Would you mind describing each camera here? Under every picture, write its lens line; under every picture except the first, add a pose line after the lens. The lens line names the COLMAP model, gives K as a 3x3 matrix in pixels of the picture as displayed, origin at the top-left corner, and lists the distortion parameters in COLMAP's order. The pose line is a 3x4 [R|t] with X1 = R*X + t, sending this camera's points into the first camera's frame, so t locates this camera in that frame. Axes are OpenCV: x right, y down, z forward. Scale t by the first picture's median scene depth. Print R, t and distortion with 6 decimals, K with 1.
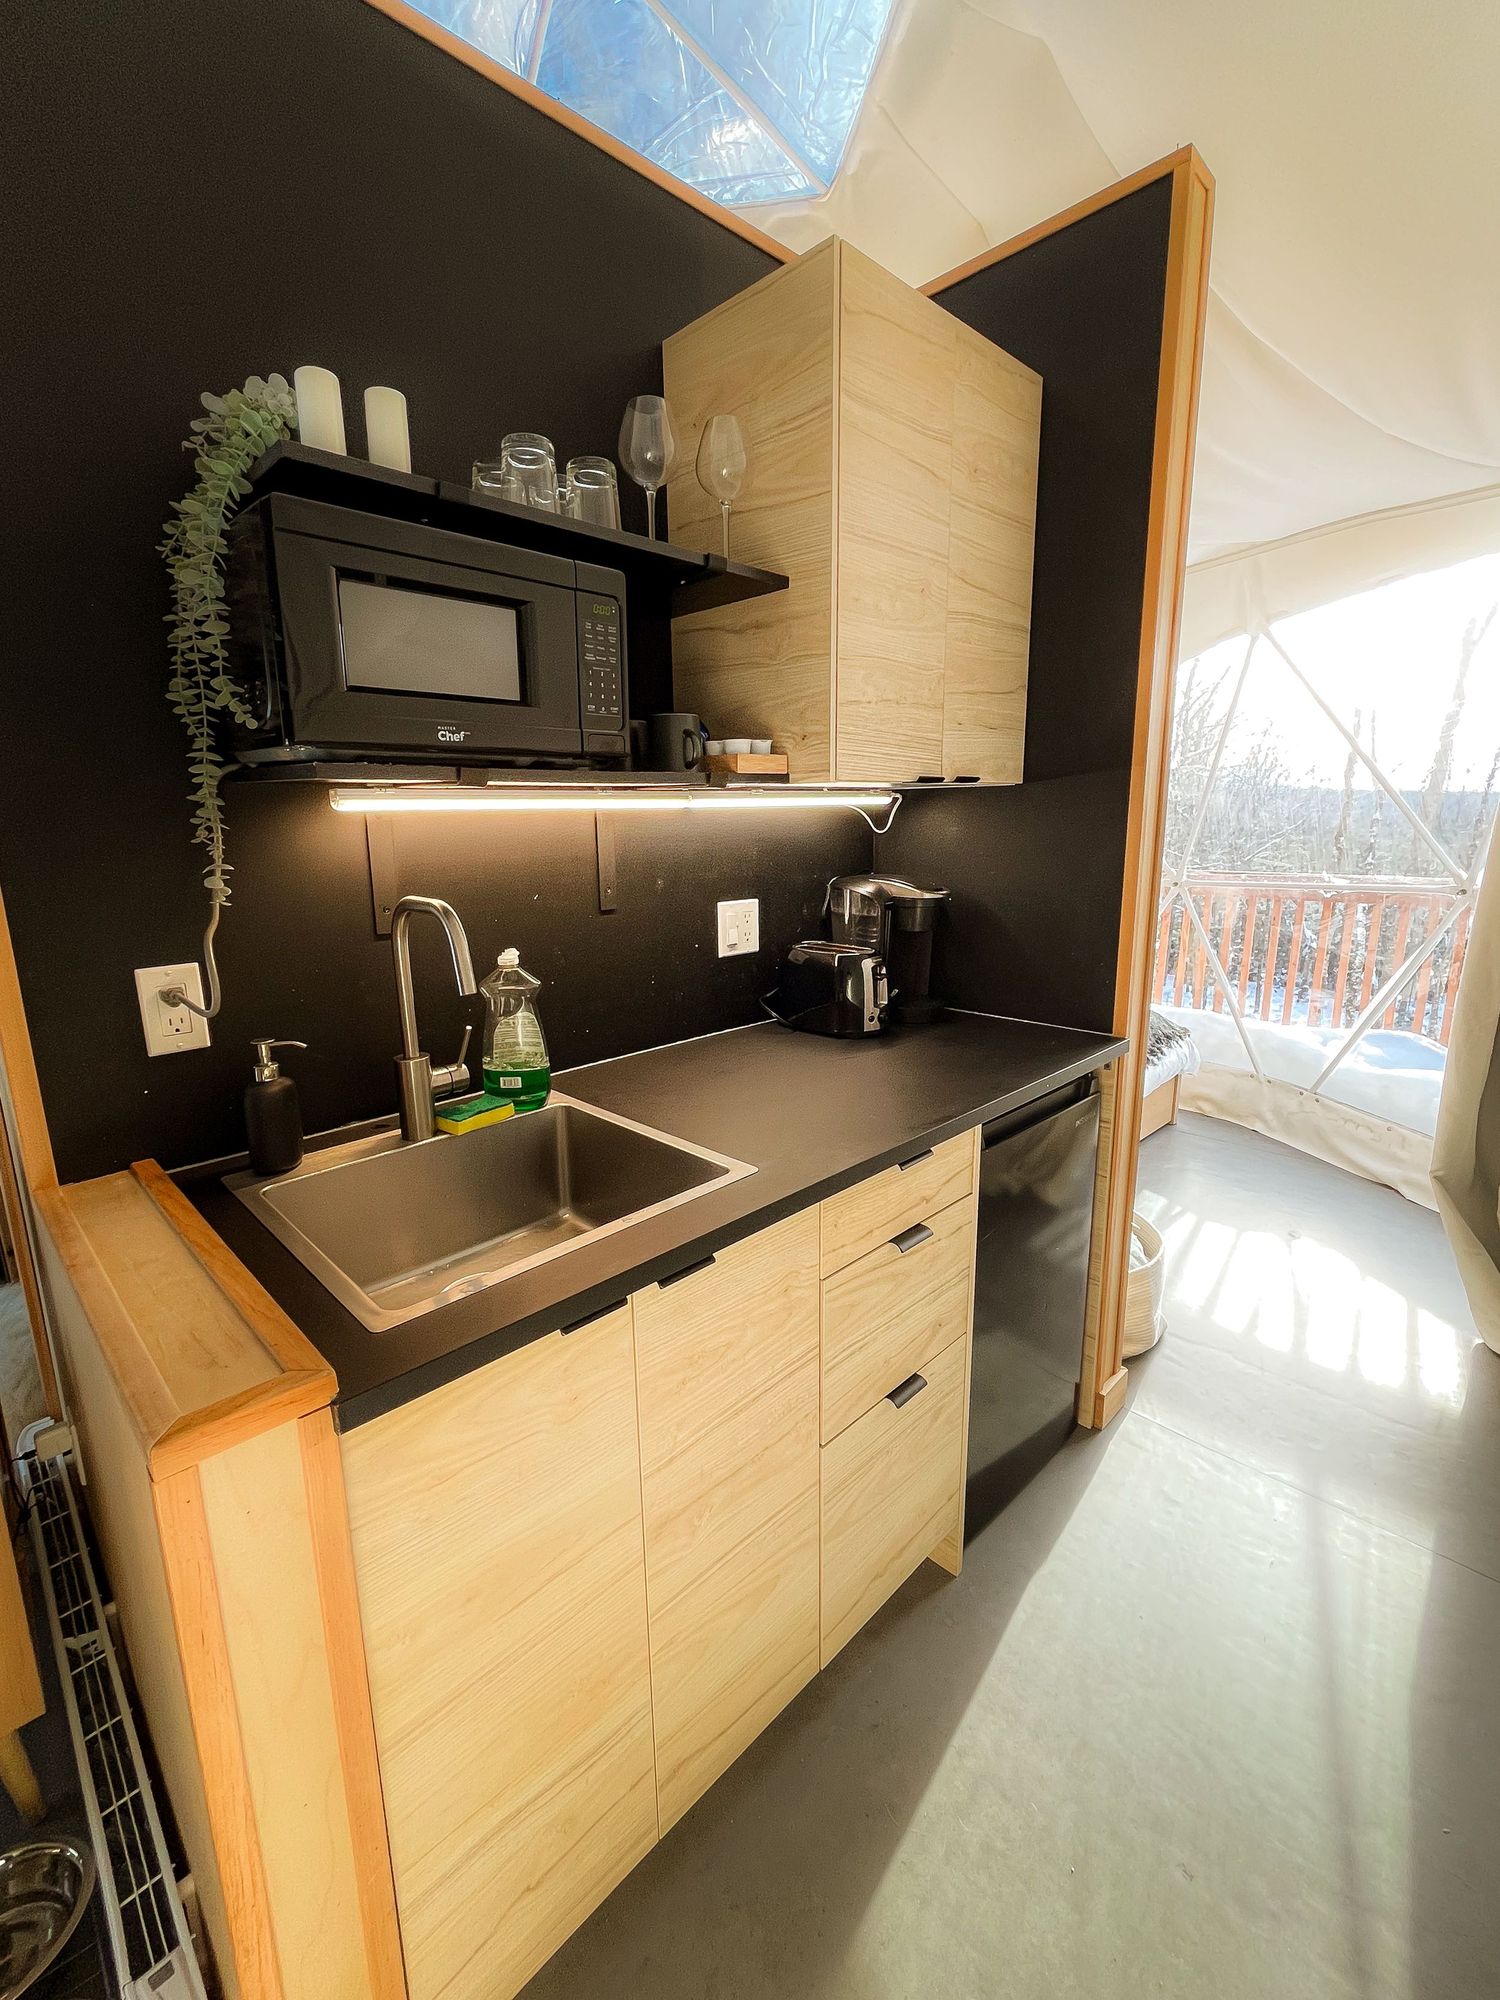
lens RADIAL K [[868.6, 0, 747.2], [0, 868.6, 990.8], [0, 0, 1]] dist [0.000021, 0.000105]
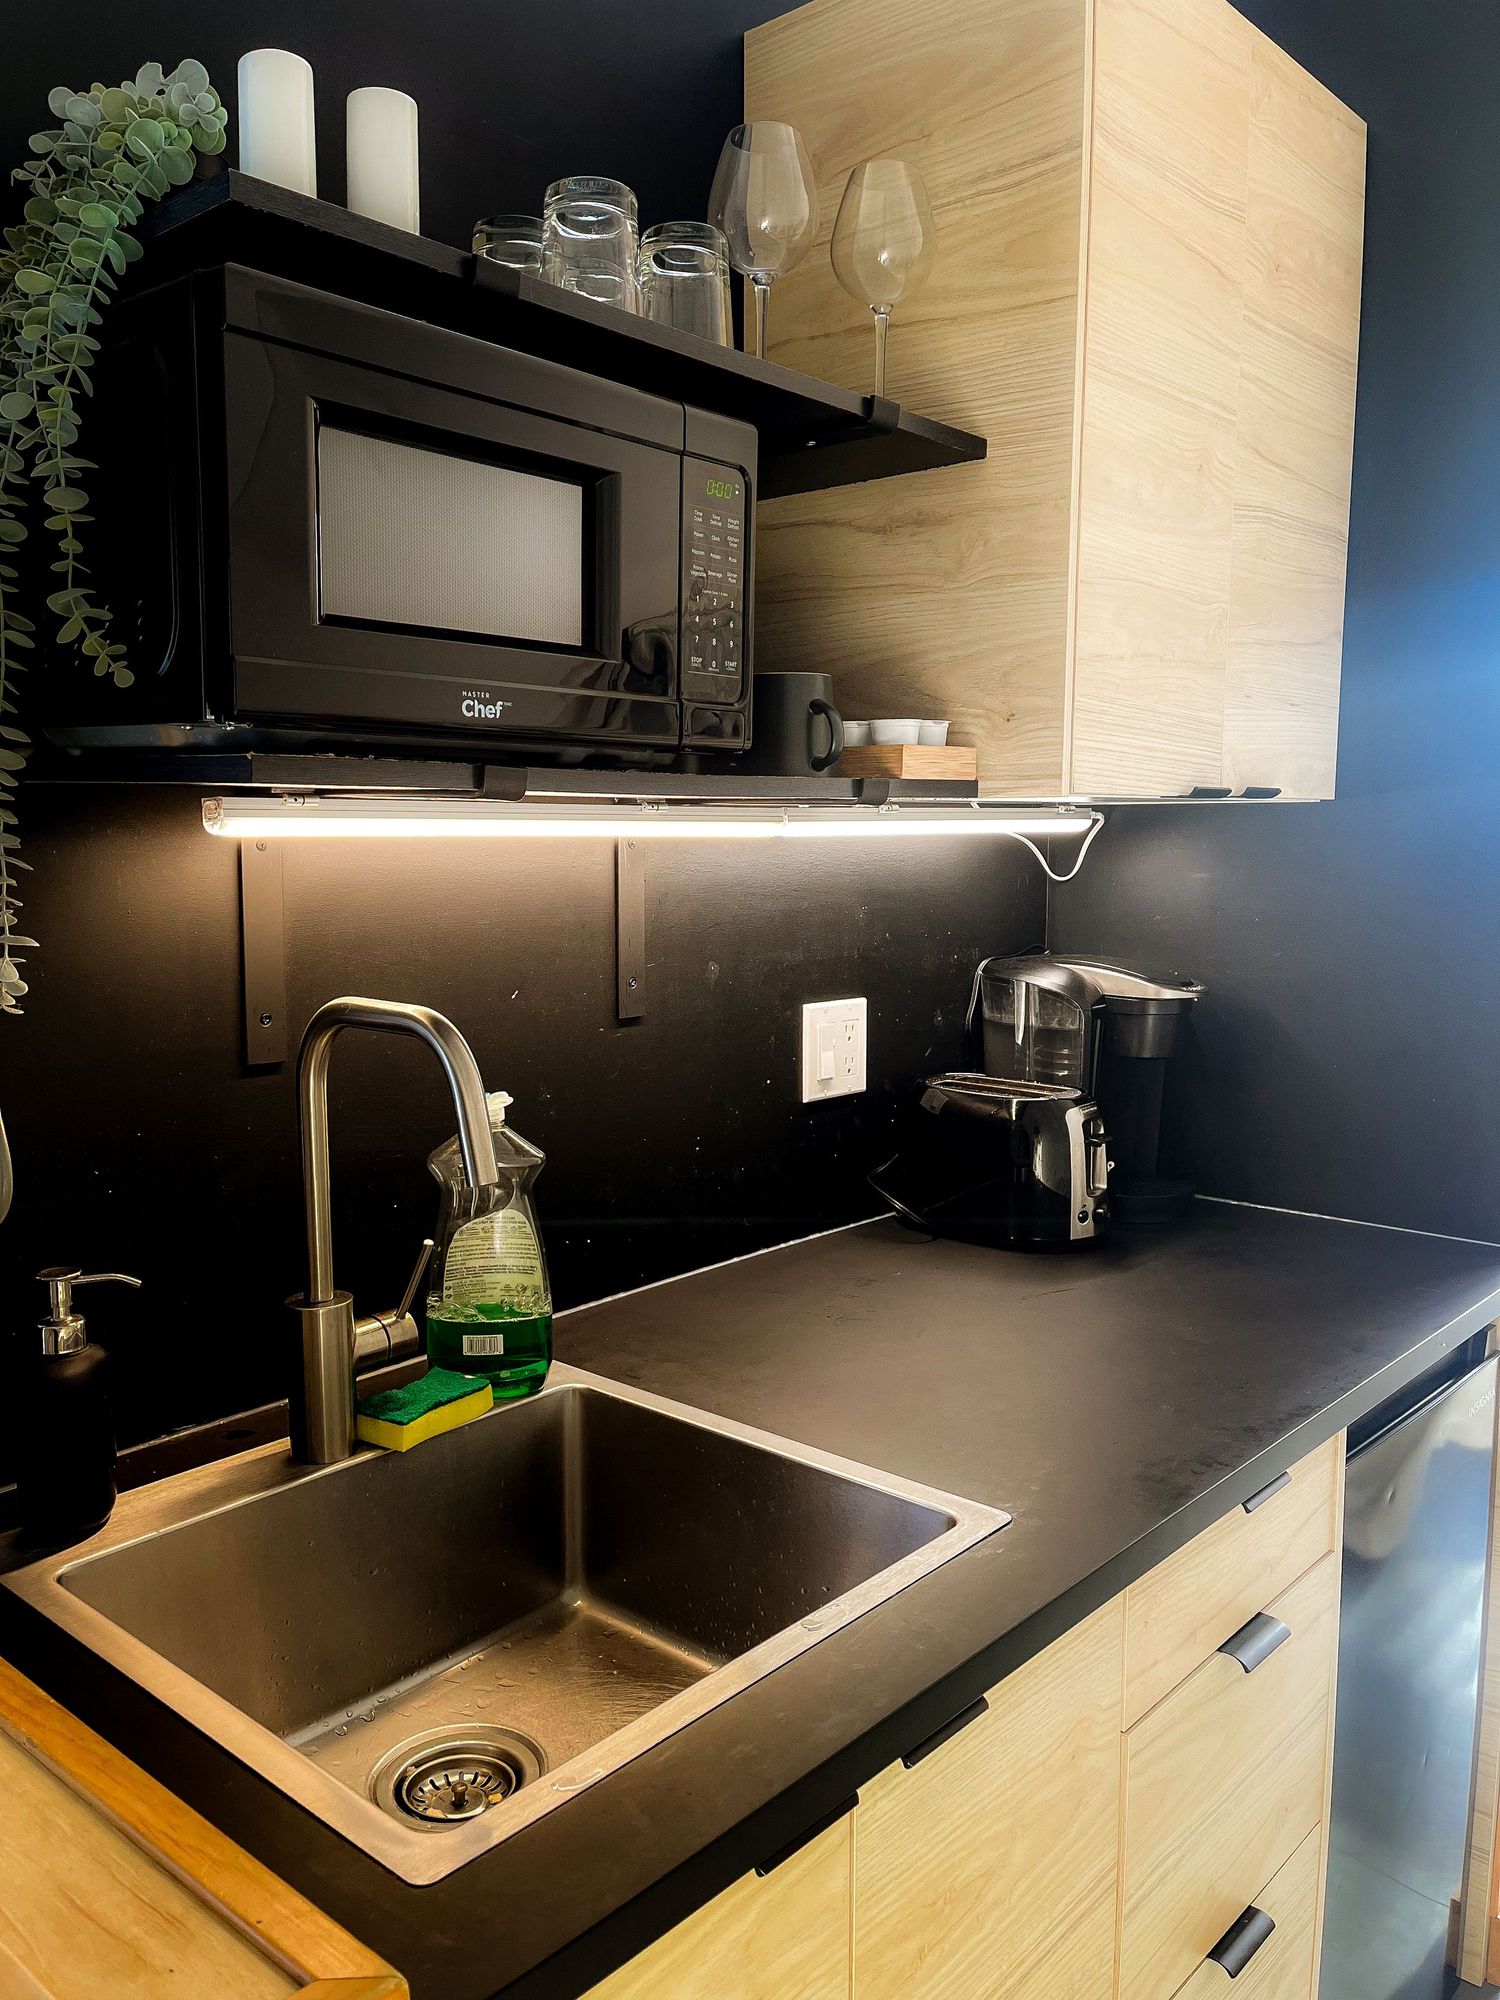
lens RADIAL K [[1540.4, 0, 746.8], [0, 1540.4, 1008.7], [0, 0, 1]] dist [0.082423, -0.118406]
pose [[0.998082, 0.008788, 0.061277, -0.172057], [-0.003418, 0.996186, -0.087187, -0.016871], [-0.061810, 0.086810, 0.994306, 0.032185]]
